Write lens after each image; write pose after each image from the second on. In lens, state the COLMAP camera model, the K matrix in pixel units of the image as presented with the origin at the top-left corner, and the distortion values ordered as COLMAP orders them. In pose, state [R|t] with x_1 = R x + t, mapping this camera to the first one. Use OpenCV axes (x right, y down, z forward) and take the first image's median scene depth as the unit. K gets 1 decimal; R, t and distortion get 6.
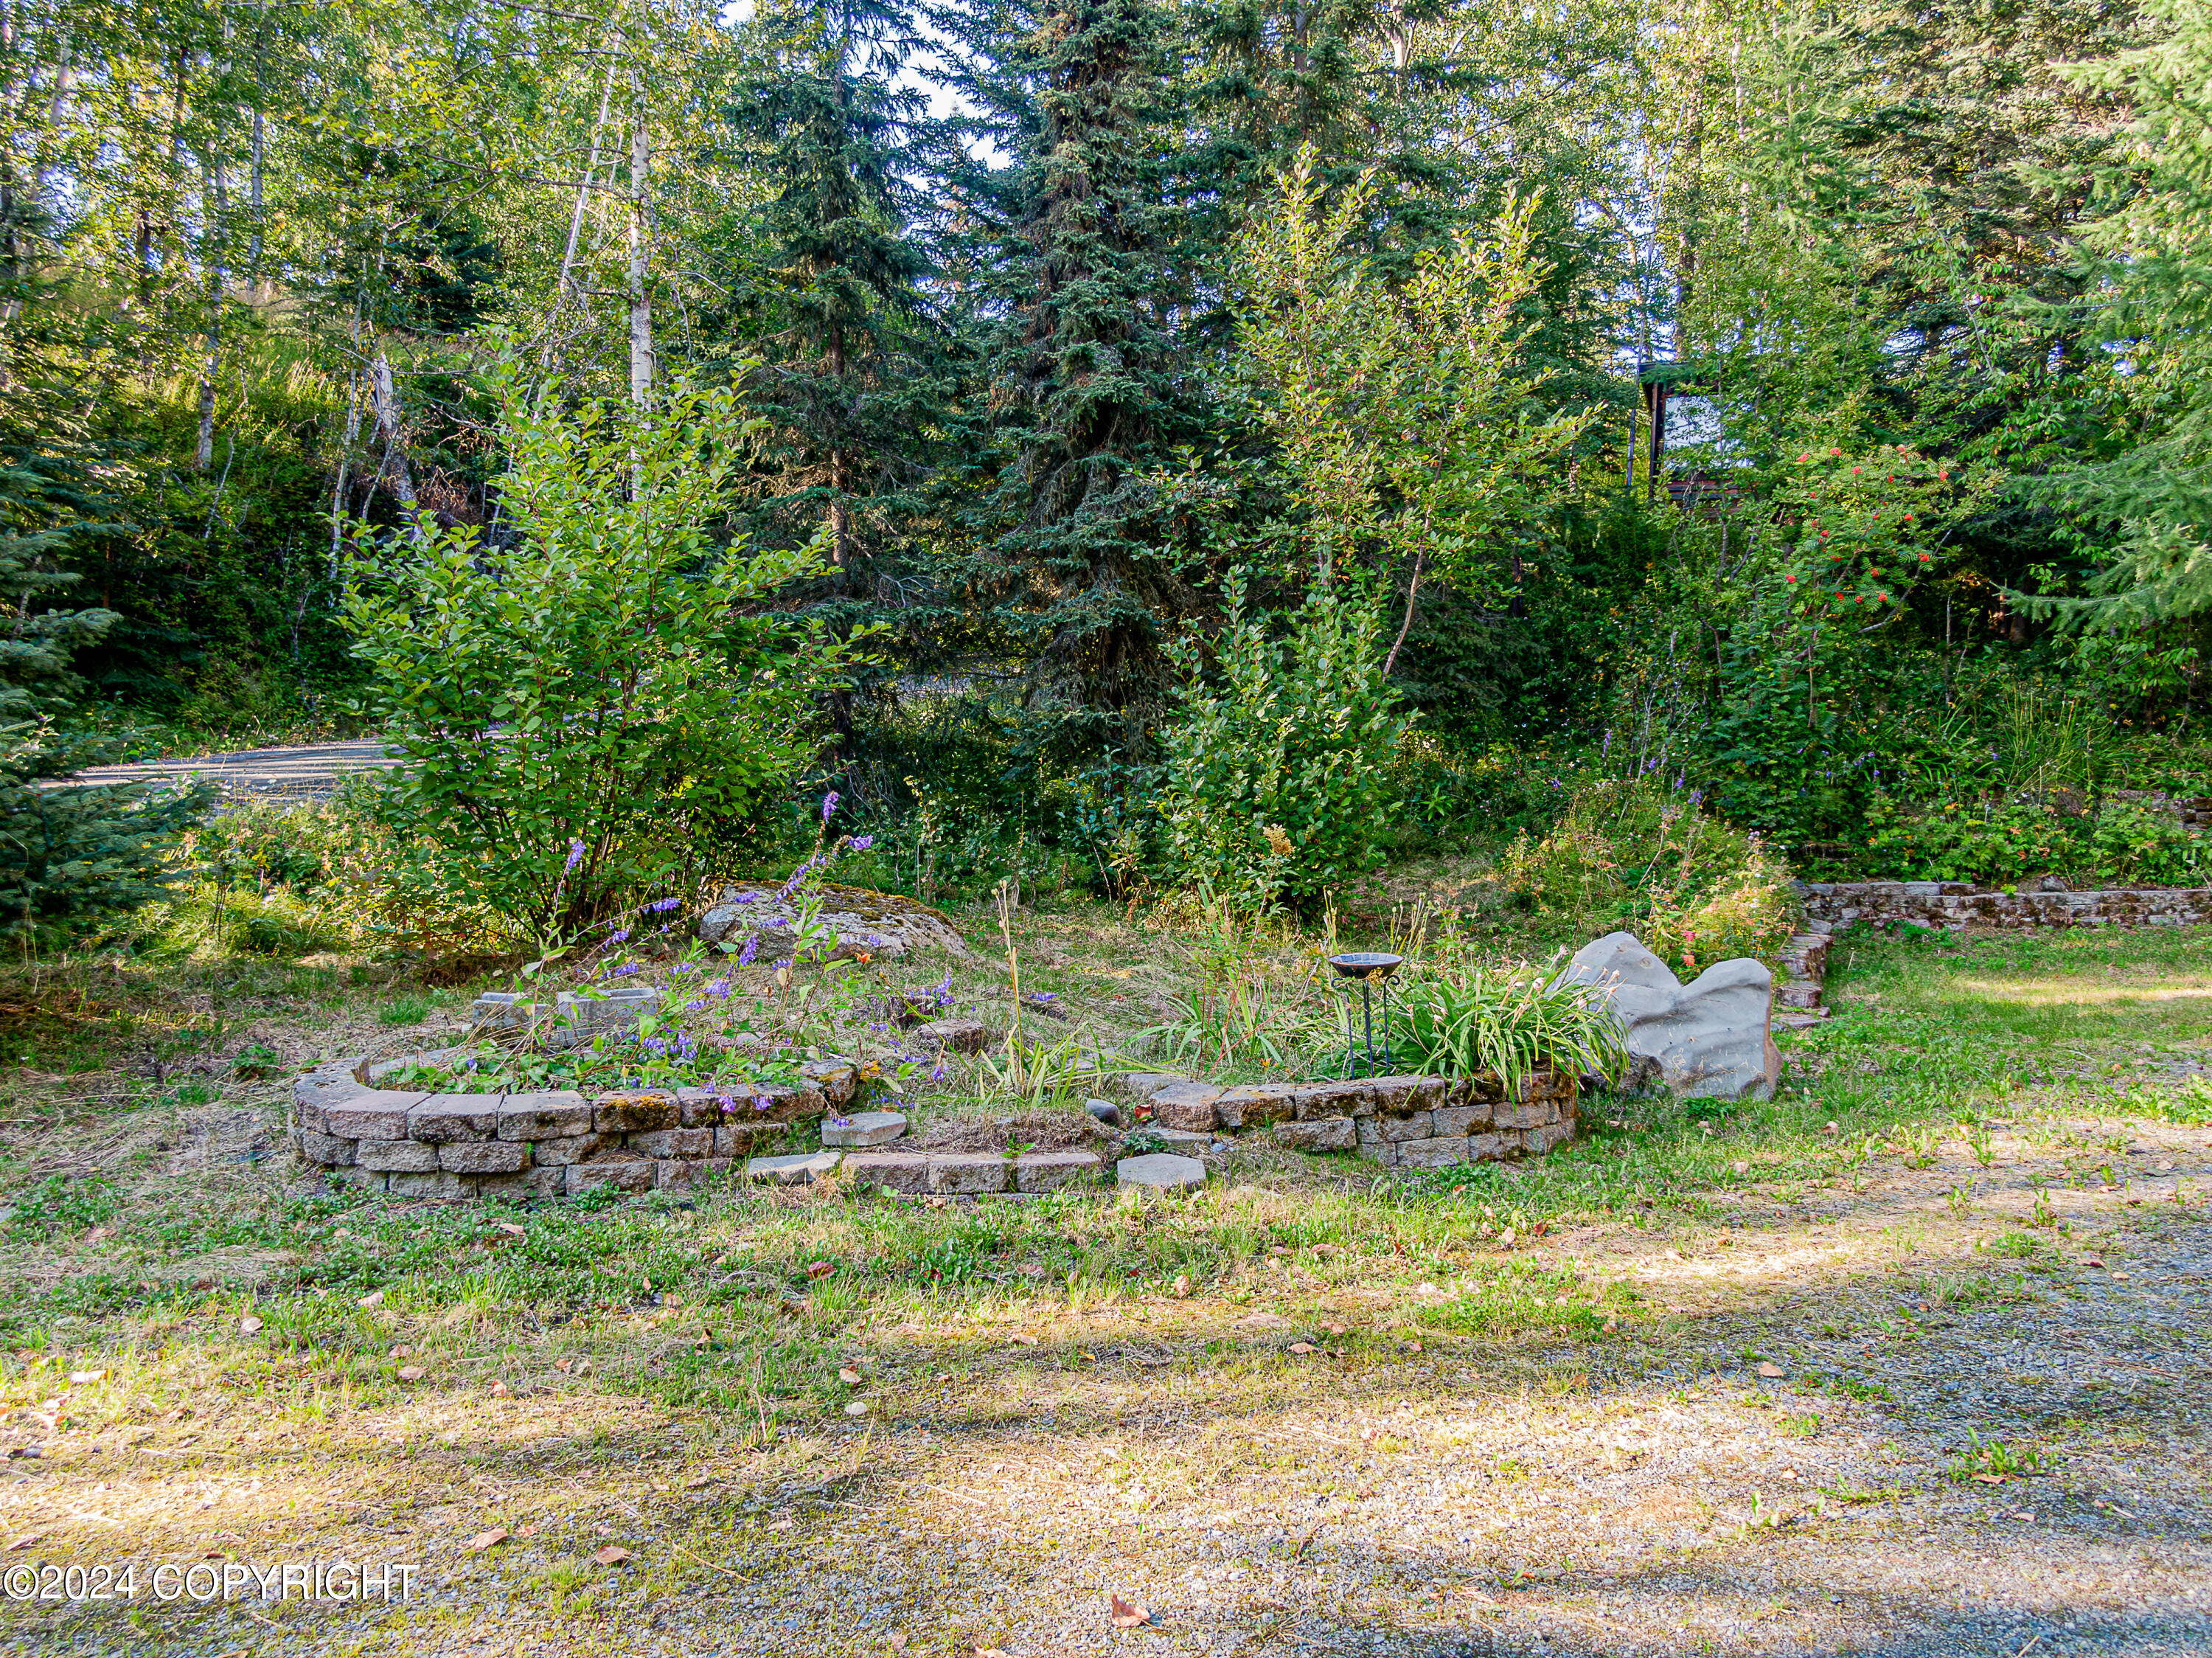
lens RADIAL K [[1789.7, 0, 1106.0], [0, 1789.7, 829.0], [0, 0, 1]] dist [0.031716, -0.007714]
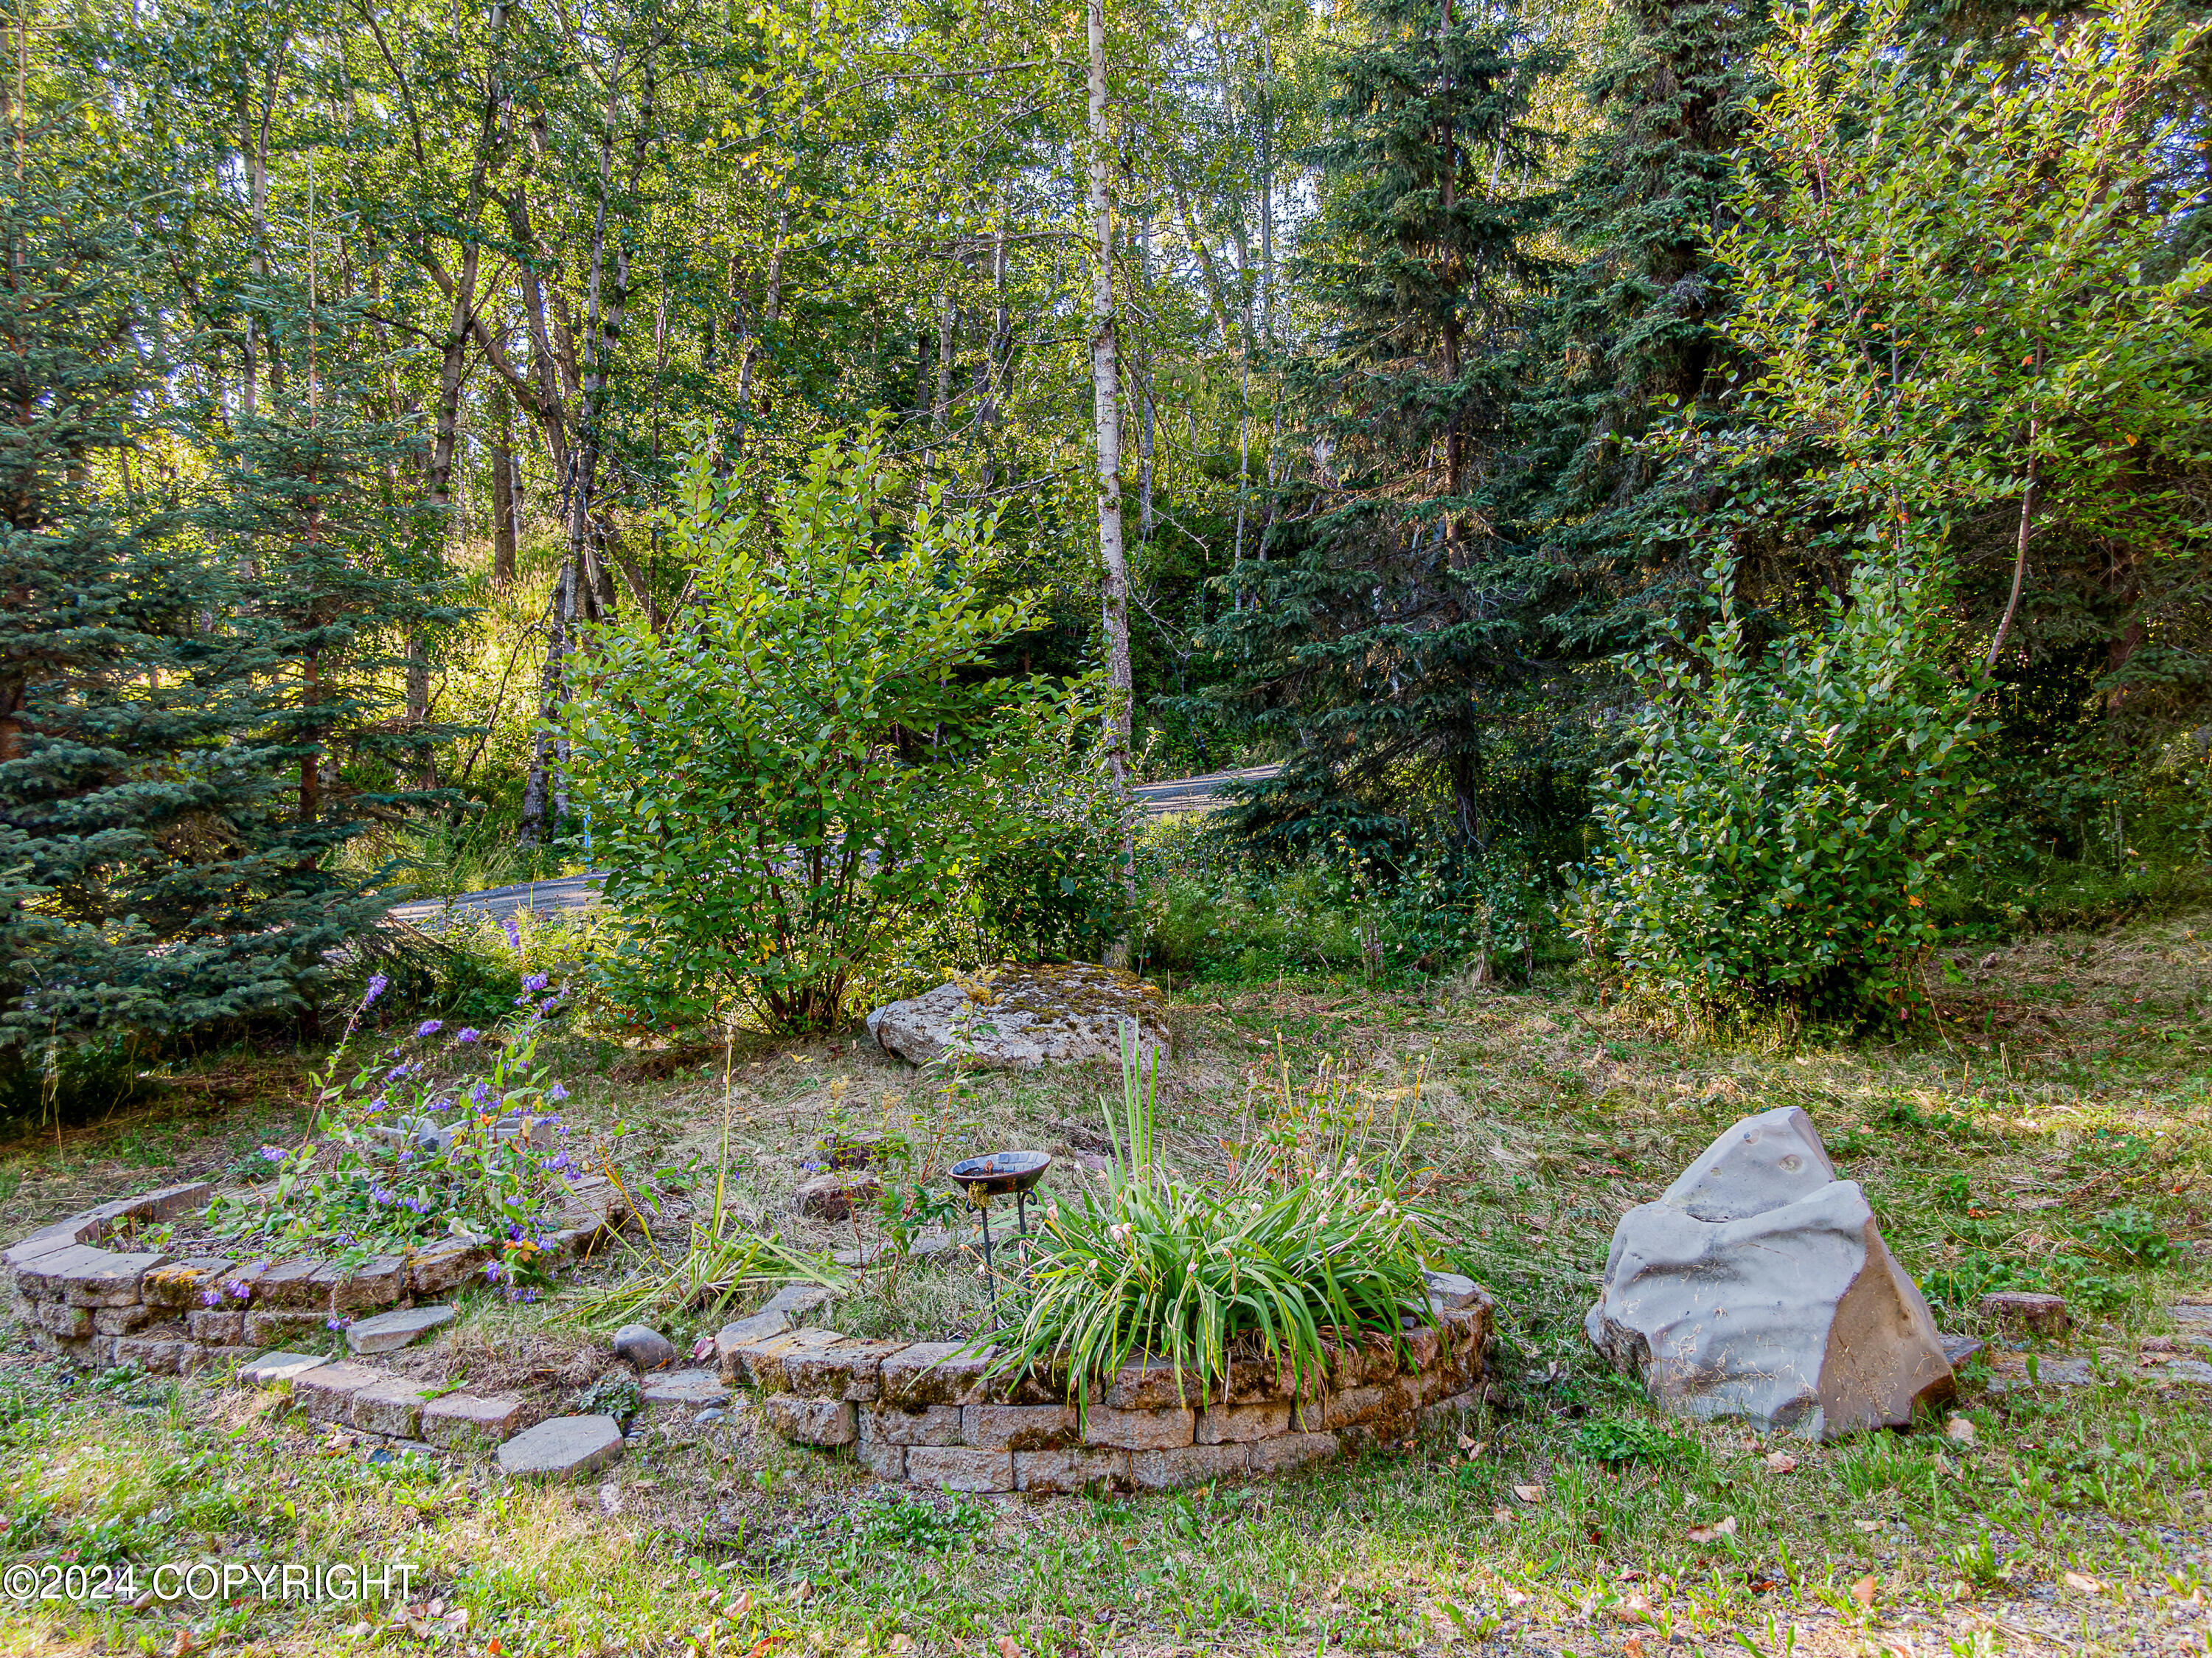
lens RADIAL K [[1789.7, 0, 1106.0], [0, 1789.7, 829.0], [0, 0, 1]] dist [0.031716, -0.007714]
pose [[0.812295, -0.024542, -0.582731, 0.634843], [0.025826, 0.999648, -0.006100, -0.058357], [0.582675, -0.010095, 0.812643, 0.476901]]
